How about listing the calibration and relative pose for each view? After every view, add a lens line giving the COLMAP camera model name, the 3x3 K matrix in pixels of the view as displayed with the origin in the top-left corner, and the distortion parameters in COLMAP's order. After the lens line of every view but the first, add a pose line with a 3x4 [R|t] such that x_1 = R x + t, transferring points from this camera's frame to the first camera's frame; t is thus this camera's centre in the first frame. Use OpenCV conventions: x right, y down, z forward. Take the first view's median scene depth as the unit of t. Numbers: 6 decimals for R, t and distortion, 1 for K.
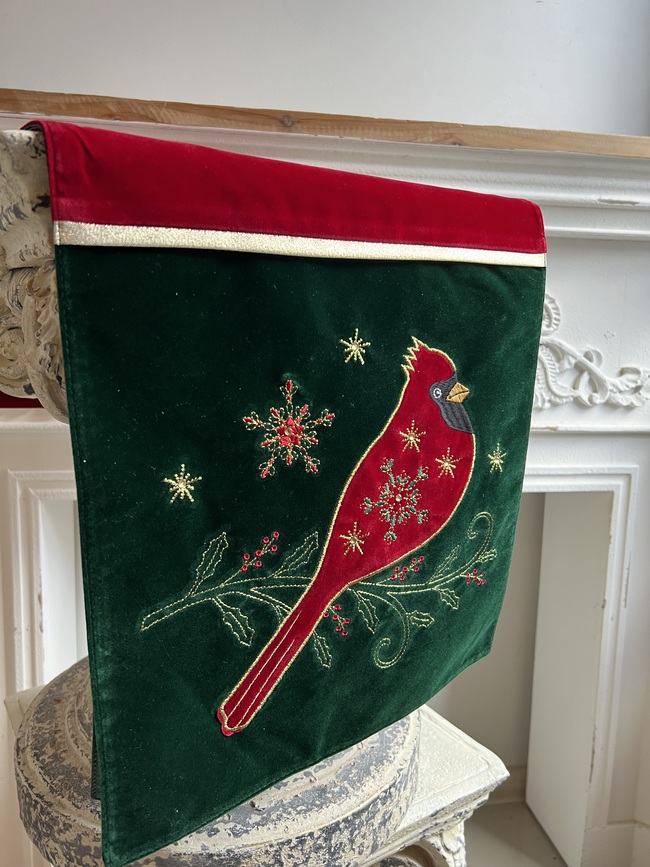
lens RADIAL K [[768.5, 0, 310.8], [0, 768.5, 434.7], [0, 0, 1]] dist [0.191029, -0.480537]
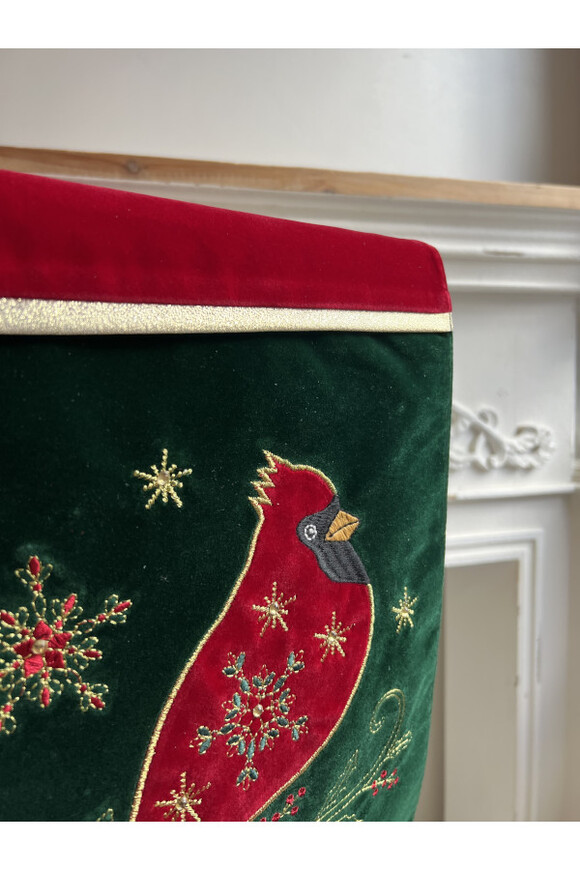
lens RADIAL K [[768.6, 0, 289.0], [0, 768.6, 454.8], [0, 0, 1]] dist [0.085645, -0.173526]
pose [[0.992992, -0.051975, 0.106142, 0.080755], [0.056907, 0.997411, -0.043973, -0.090079], [-0.103582, 0.049705, 0.993378, 0.360541]]
